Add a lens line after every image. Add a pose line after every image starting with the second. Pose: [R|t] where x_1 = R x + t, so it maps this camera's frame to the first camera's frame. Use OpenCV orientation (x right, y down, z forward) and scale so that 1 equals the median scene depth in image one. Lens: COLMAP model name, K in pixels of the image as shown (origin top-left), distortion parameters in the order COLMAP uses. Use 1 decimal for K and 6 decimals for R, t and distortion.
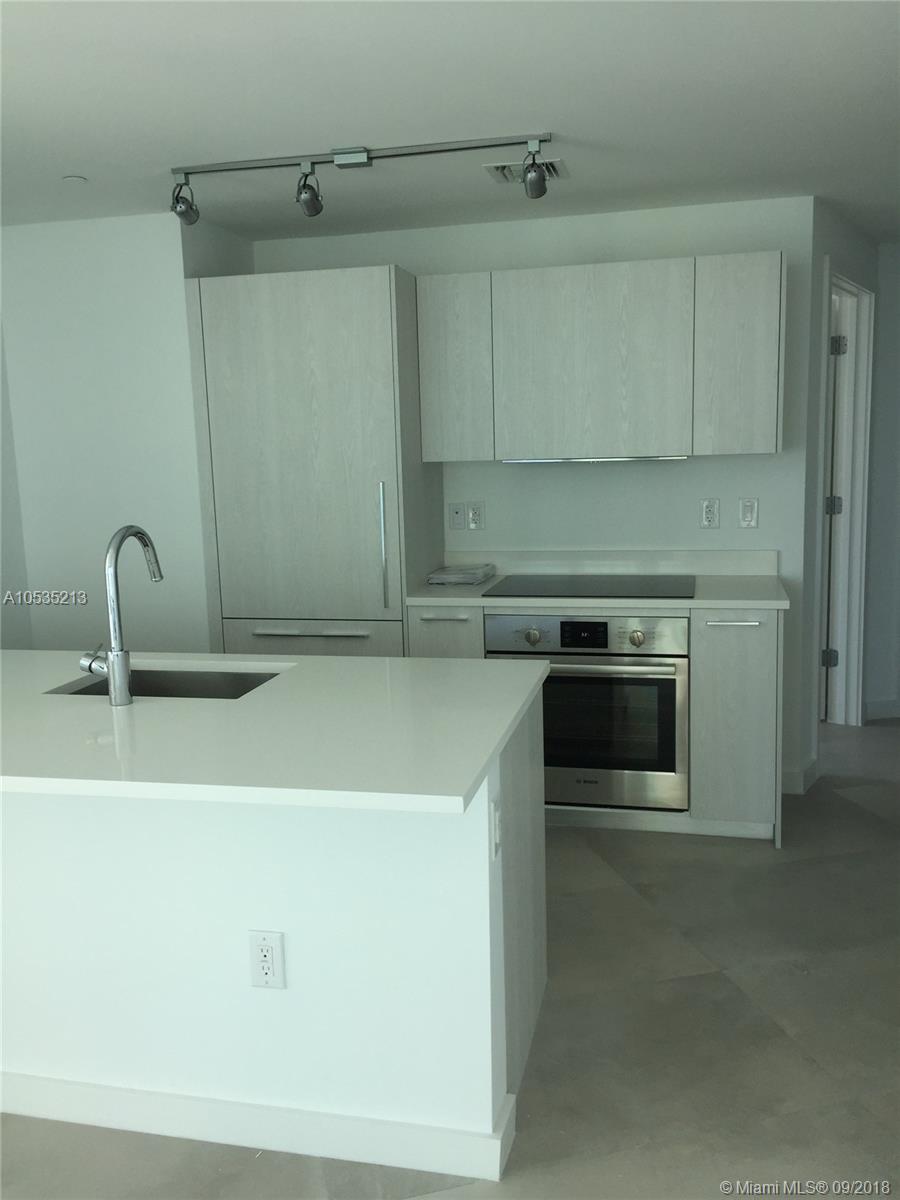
lens RADIAL K [[1032.6, 0, 450.0], [0, 1032.6, 600.0], [0, 0, 1]] dist [0.026420, 0.000943]
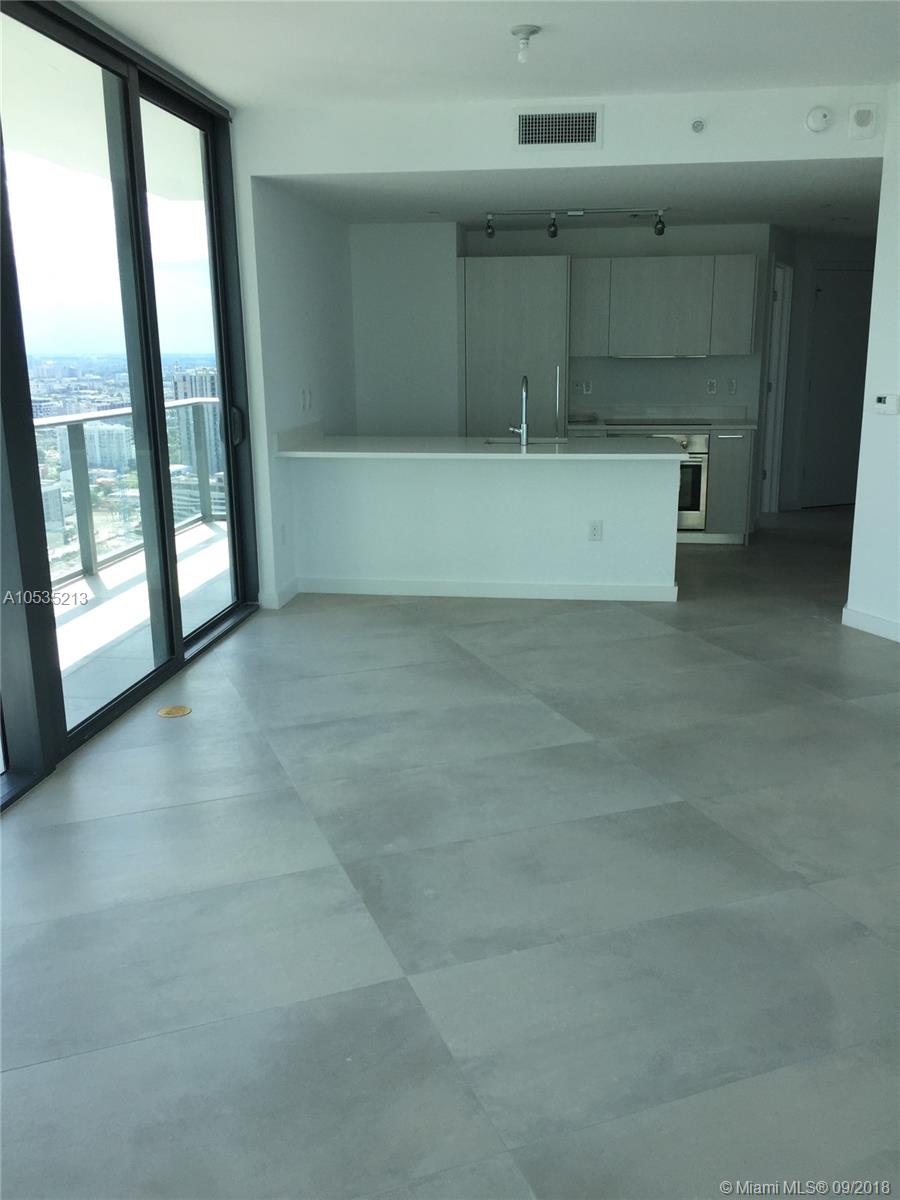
lens RADIAL K [[1032.6, 0, 450.0], [0, 1032.6, 600.0], [0, 0, 1]] dist [0.026420, 0.000943]
pose [[0.994334, -0.003464, 0.106247, -0.485898], [-0.005724, 0.996274, 0.086050, 0.164506], [-0.106149, -0.086171, 0.990609, -0.987500]]
